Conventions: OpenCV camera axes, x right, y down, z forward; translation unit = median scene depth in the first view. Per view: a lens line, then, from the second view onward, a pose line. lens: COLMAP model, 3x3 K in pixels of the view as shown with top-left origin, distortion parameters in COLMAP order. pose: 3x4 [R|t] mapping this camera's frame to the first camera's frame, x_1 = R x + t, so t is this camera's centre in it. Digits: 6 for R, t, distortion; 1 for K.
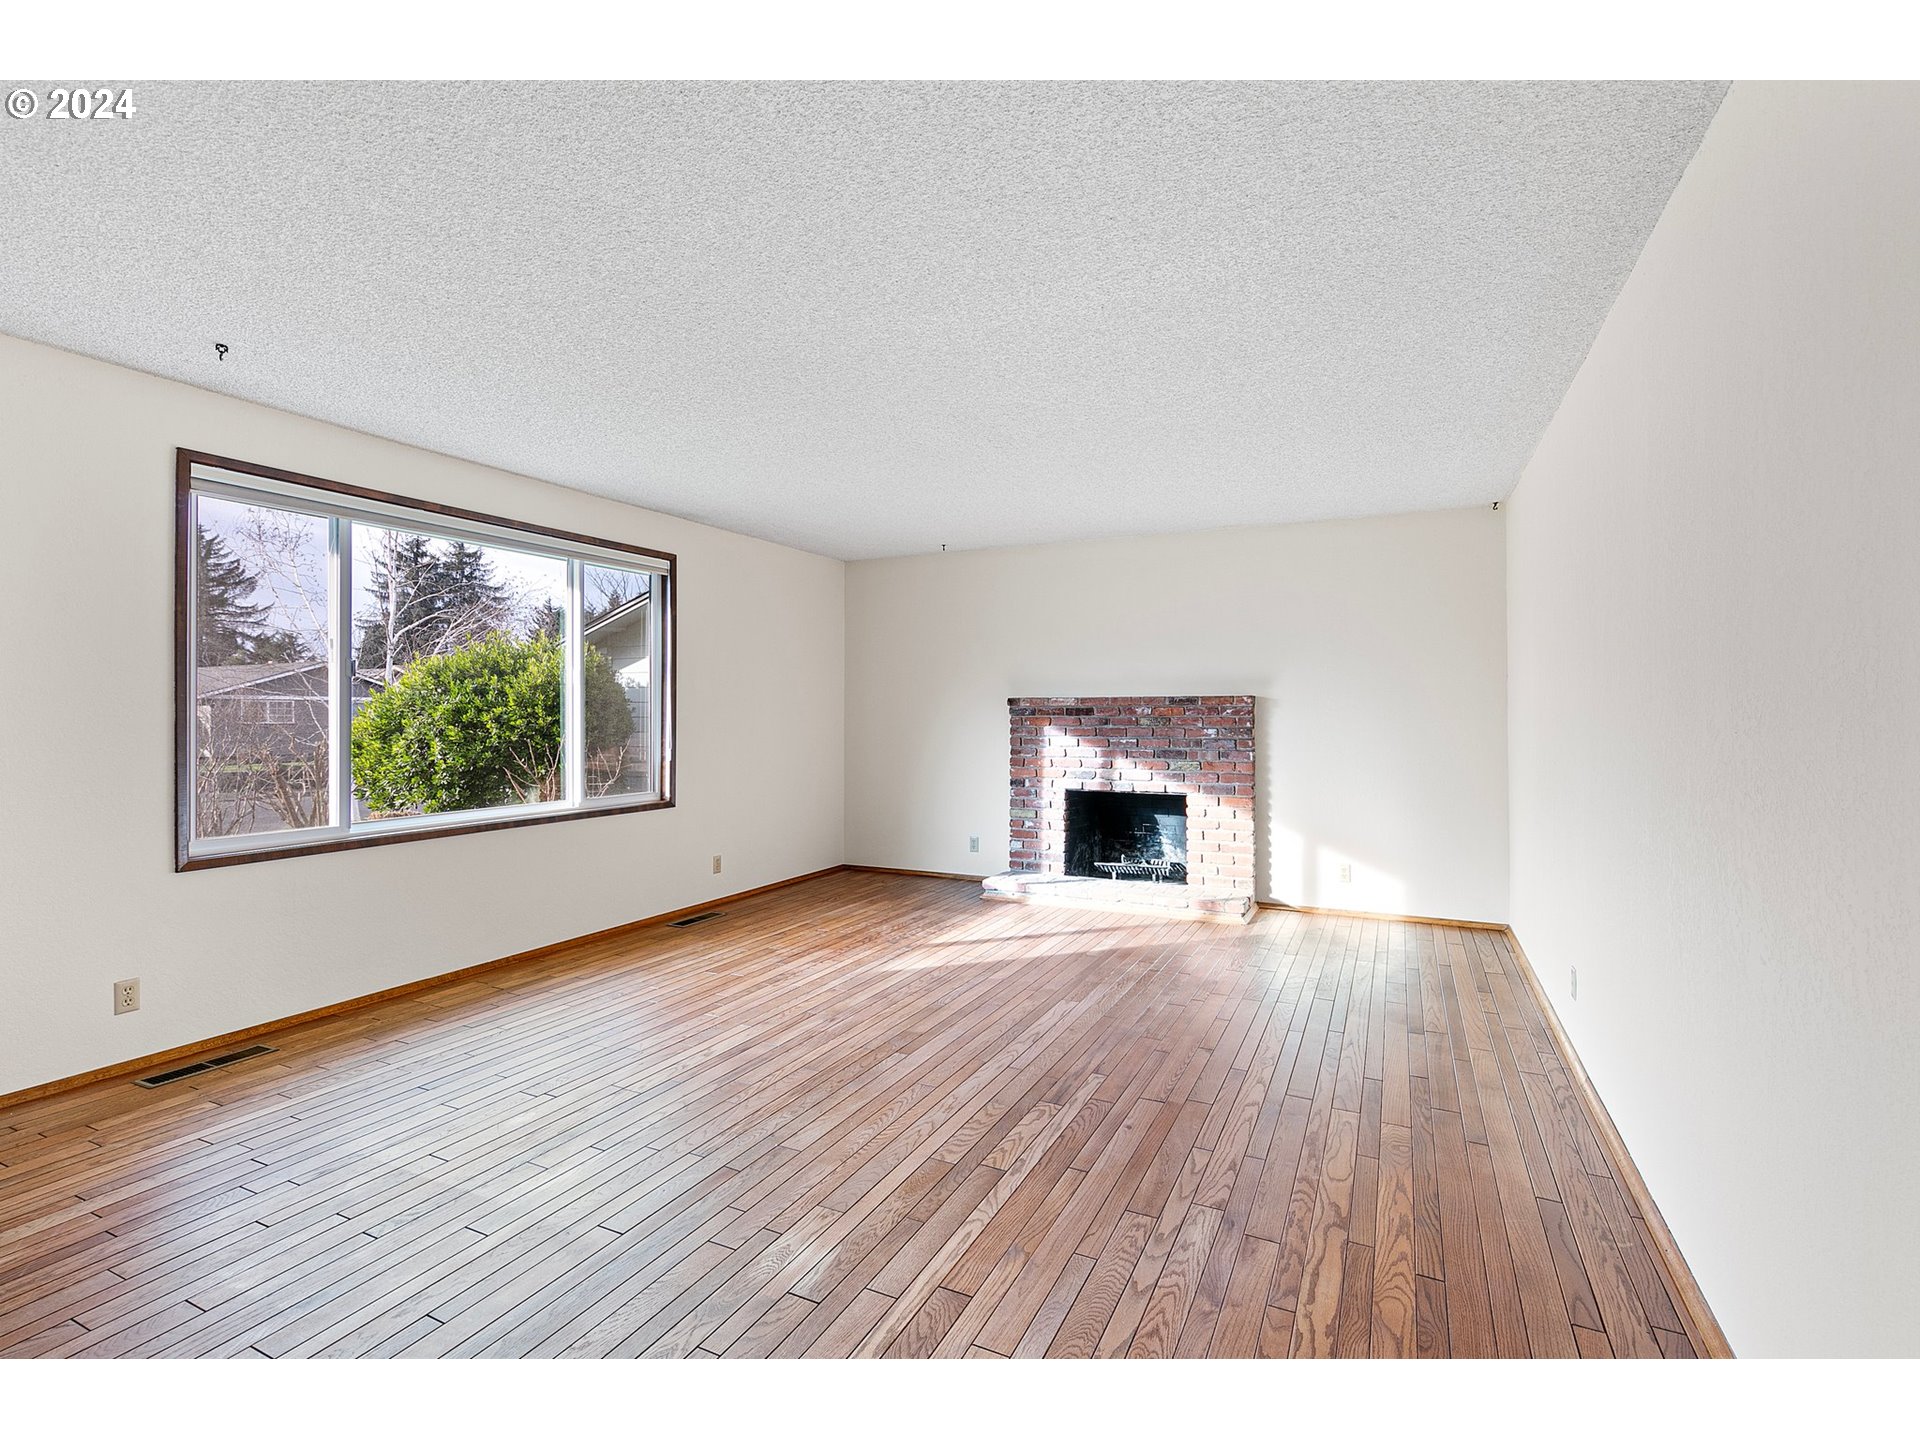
lens RADIAL K [[857.3, 0, 957.8], [0, 857.3, 723.7], [0, 0, 1]] dist [0.002506, 0.000342]
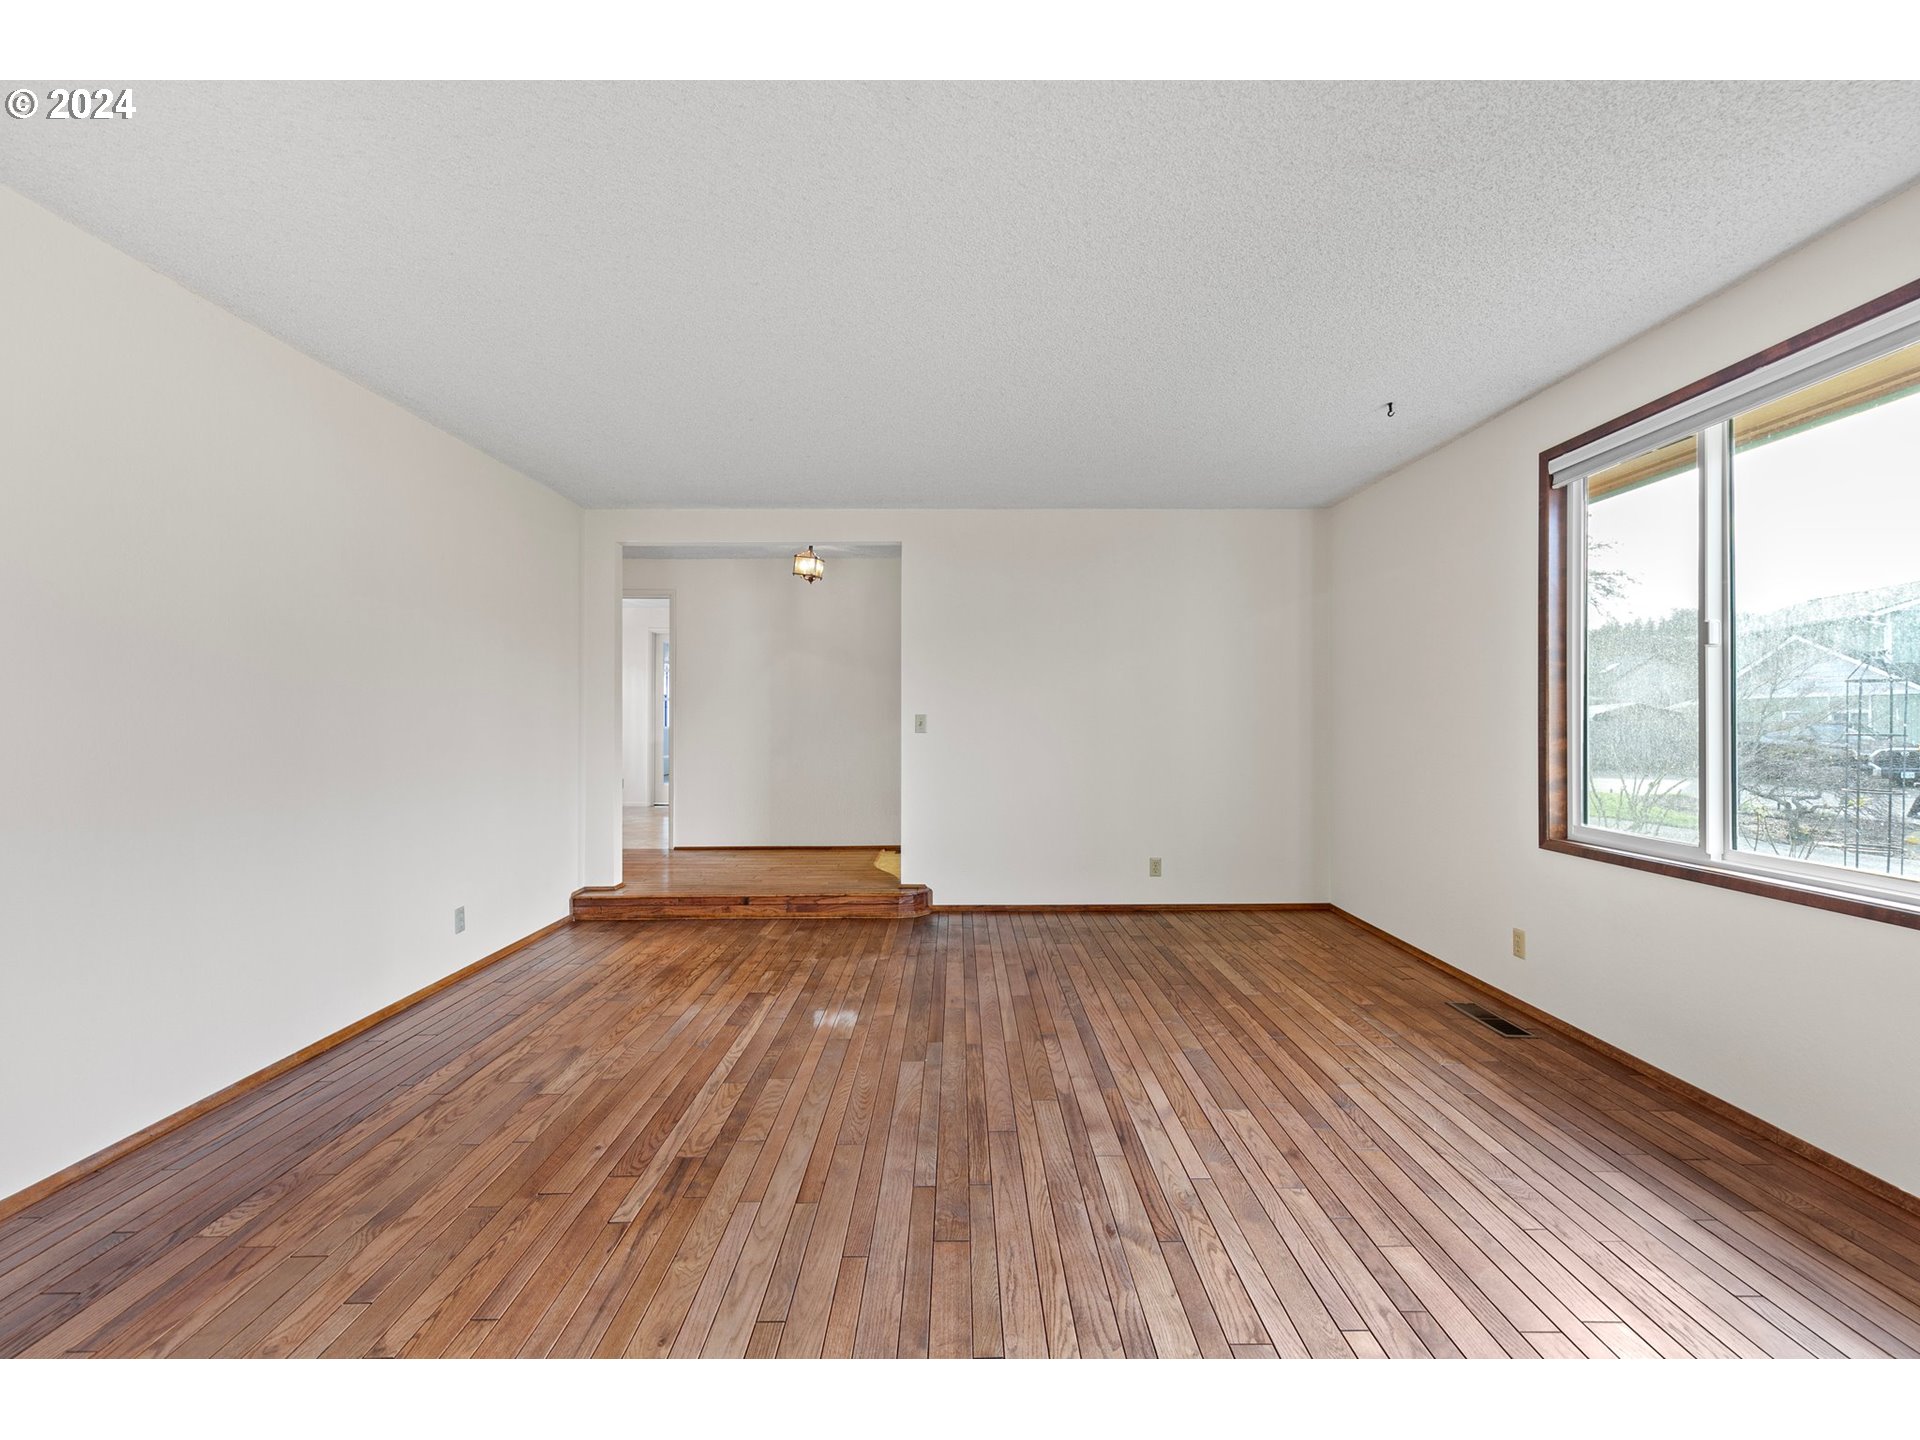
lens RADIAL K [[857.3, 0, 957.8], [0, 857.3, 723.7], [0, 0, 1]] dist [0.002506, 0.000342]
pose [[-0.898282, 0.002177, -0.439413, 0.220621], [-0.003021, 0.999933, 0.011130, 0.010535], [0.439408, 0.011326, -0.898216, 1.703363]]
